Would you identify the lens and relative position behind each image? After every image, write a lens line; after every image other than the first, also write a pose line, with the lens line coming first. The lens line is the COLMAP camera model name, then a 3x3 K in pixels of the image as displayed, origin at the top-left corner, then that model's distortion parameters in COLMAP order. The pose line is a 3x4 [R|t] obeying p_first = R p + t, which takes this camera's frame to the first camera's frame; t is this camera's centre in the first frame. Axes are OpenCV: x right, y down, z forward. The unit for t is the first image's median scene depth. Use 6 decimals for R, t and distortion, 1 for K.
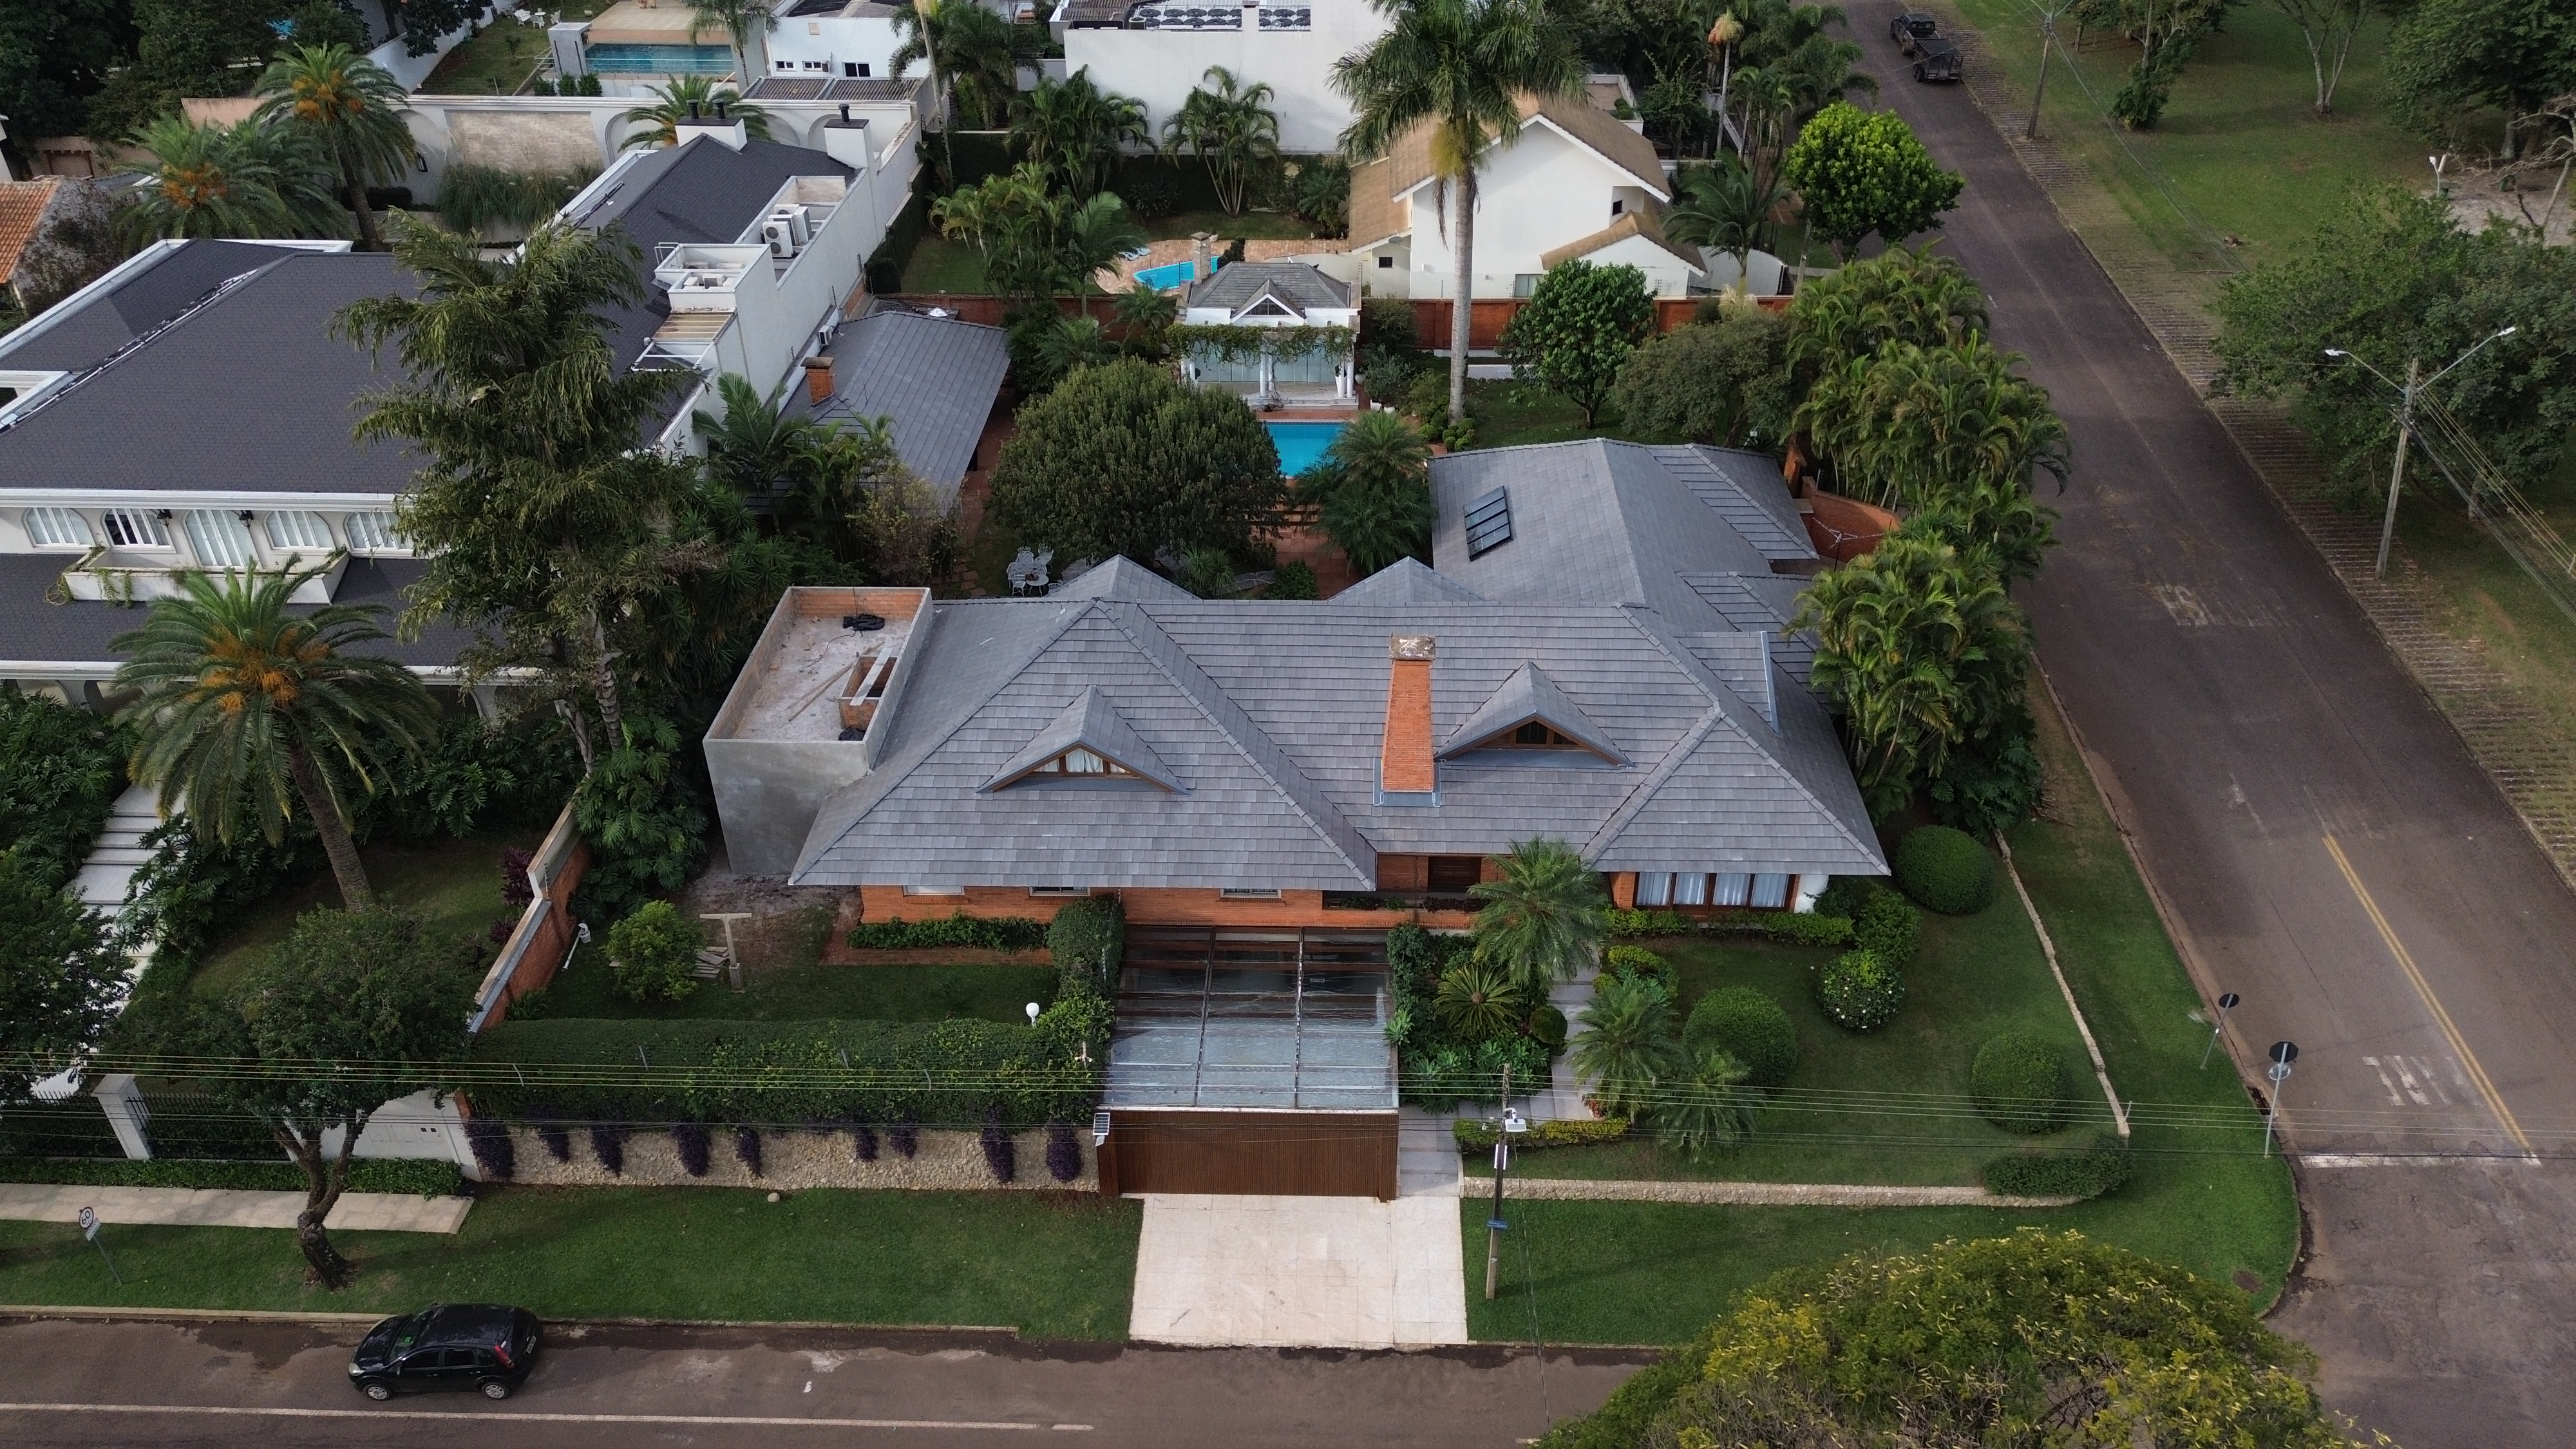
lens RADIAL K [[1829.7, 0, 1288.0], [0, 1829.7, 724.5], [0, 0, 1]] dist [0.010593, -0.003437]
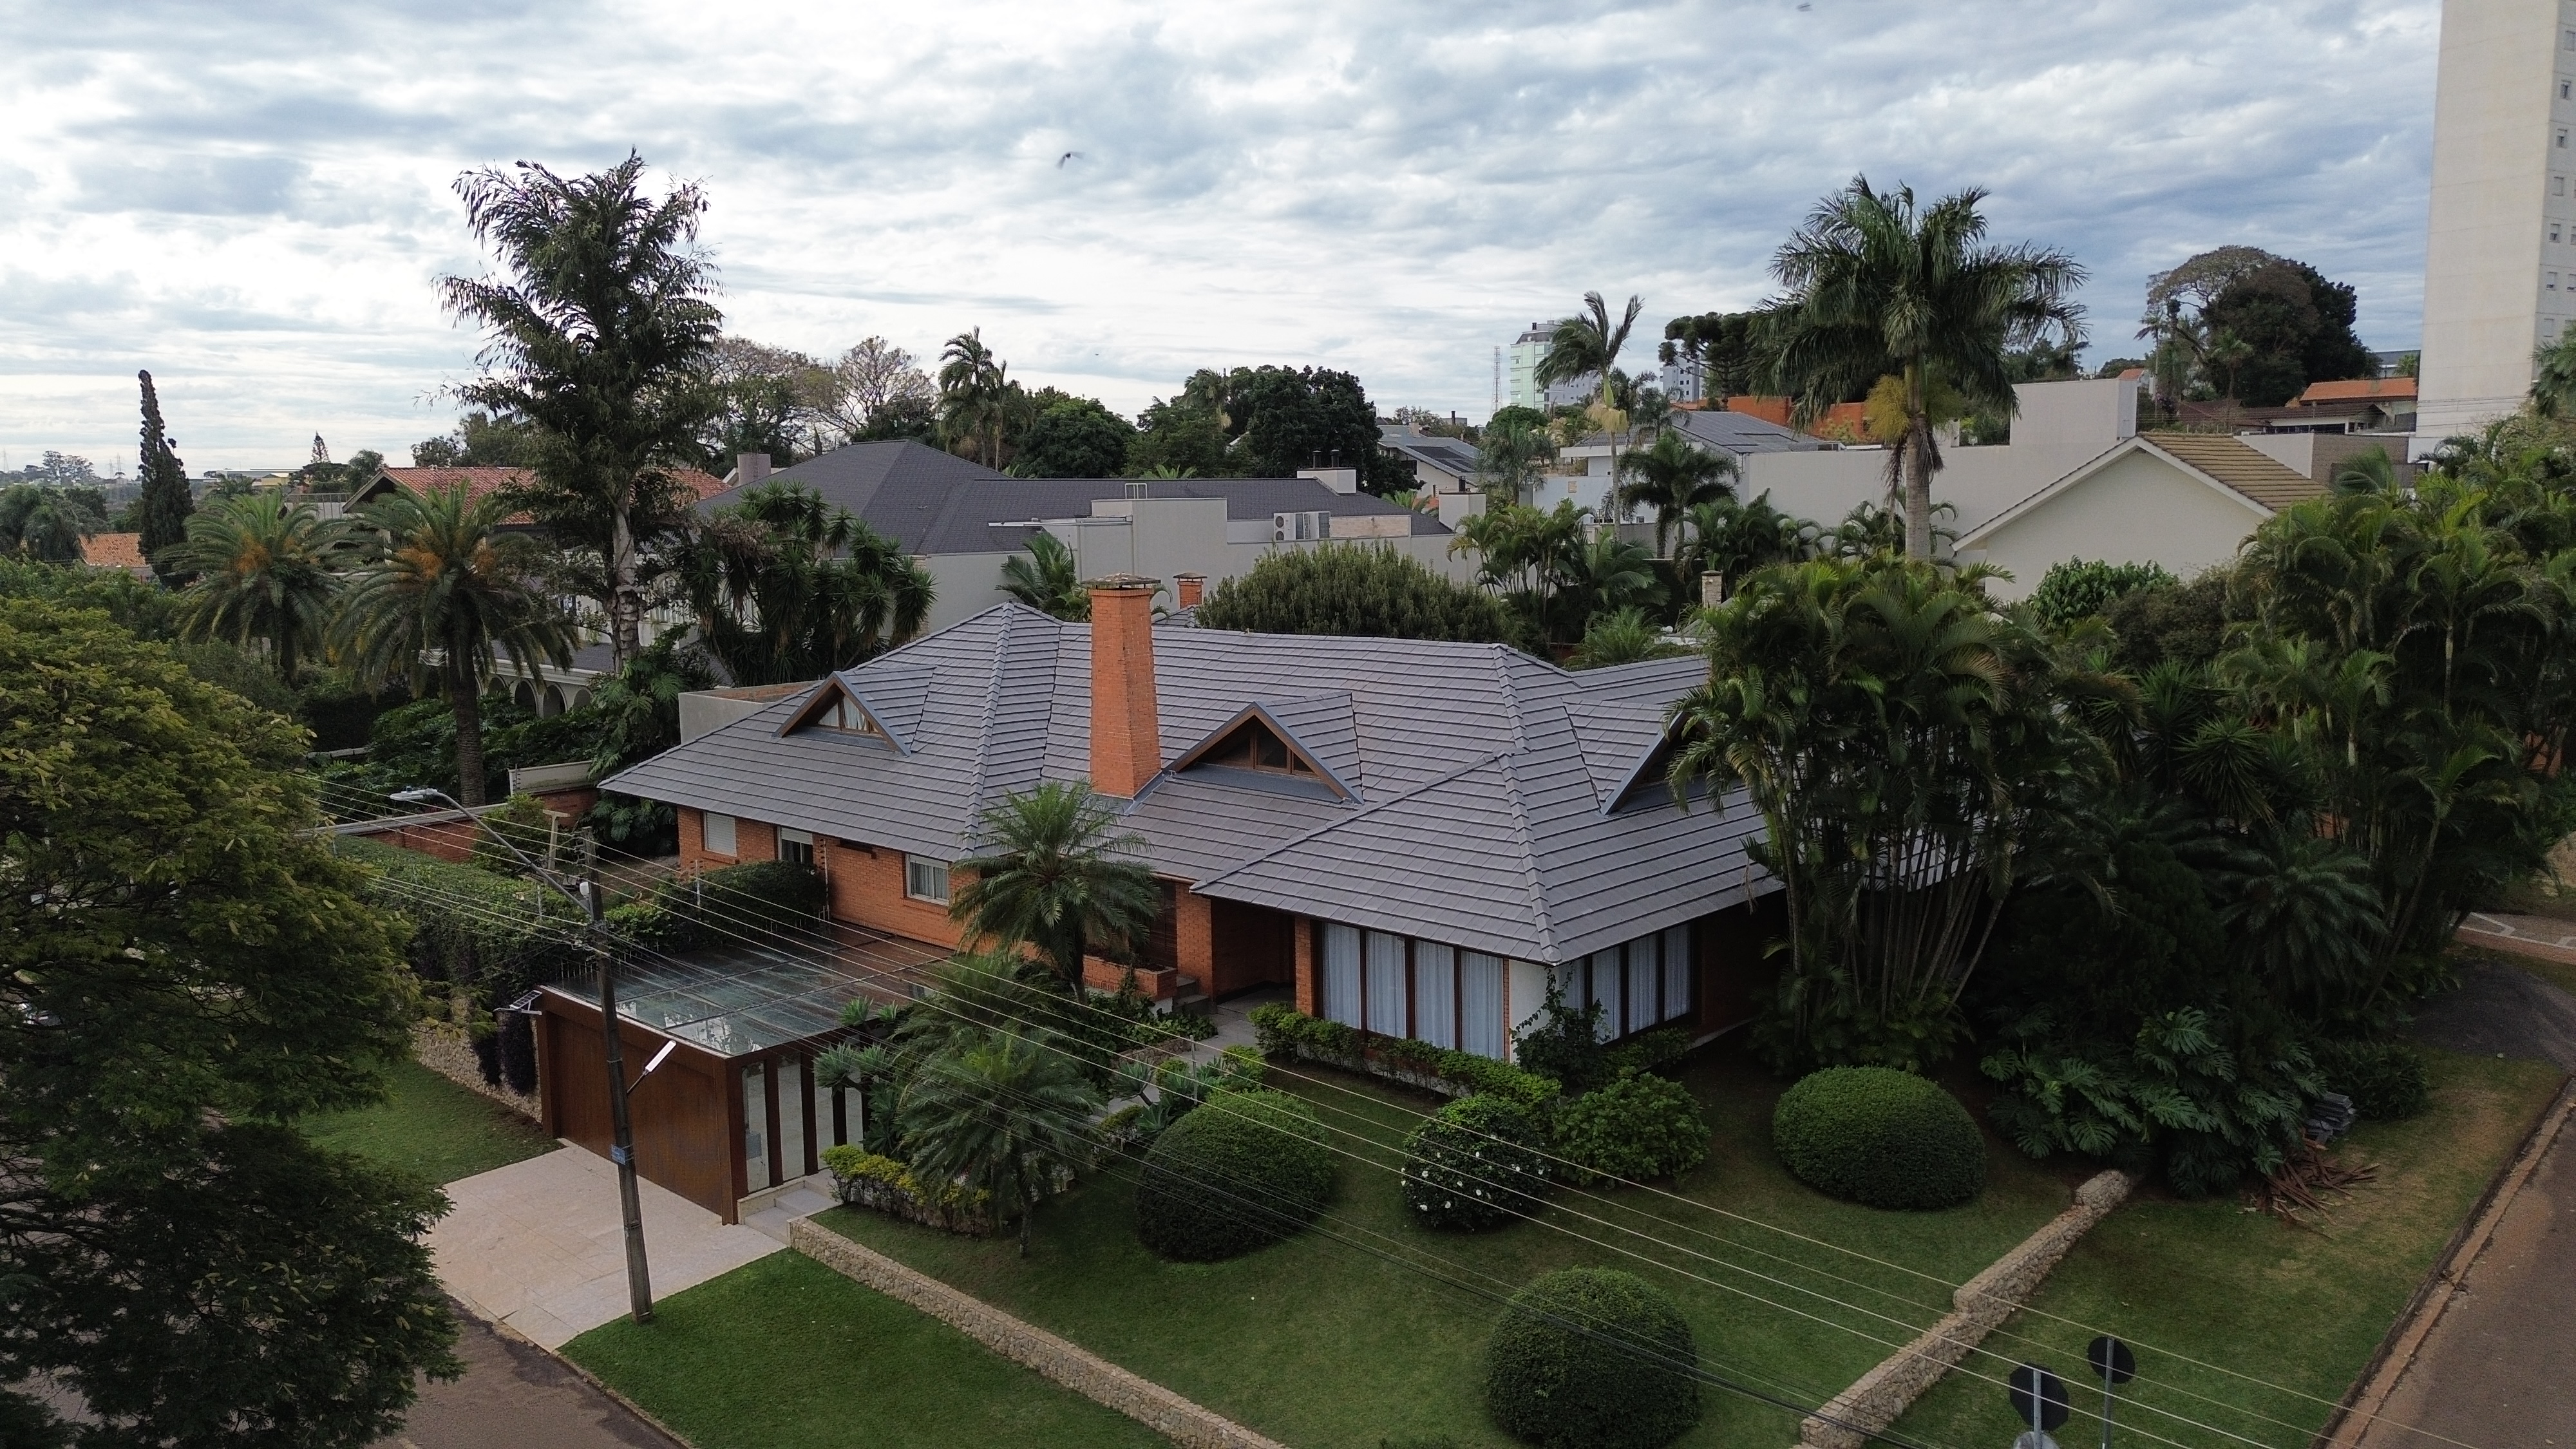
lens RADIAL K [[1829.7, 0, 1288.0], [0, 1829.7, 724.5], [0, 0, 1]] dist [0.010593, -0.003437]
pose [[0.739464, 0.068574, -0.669694, 0.629553], [-0.358464, 0.882148, -0.305481, 0.215867], [0.569821, 0.465953, 0.676898, 0.527264]]
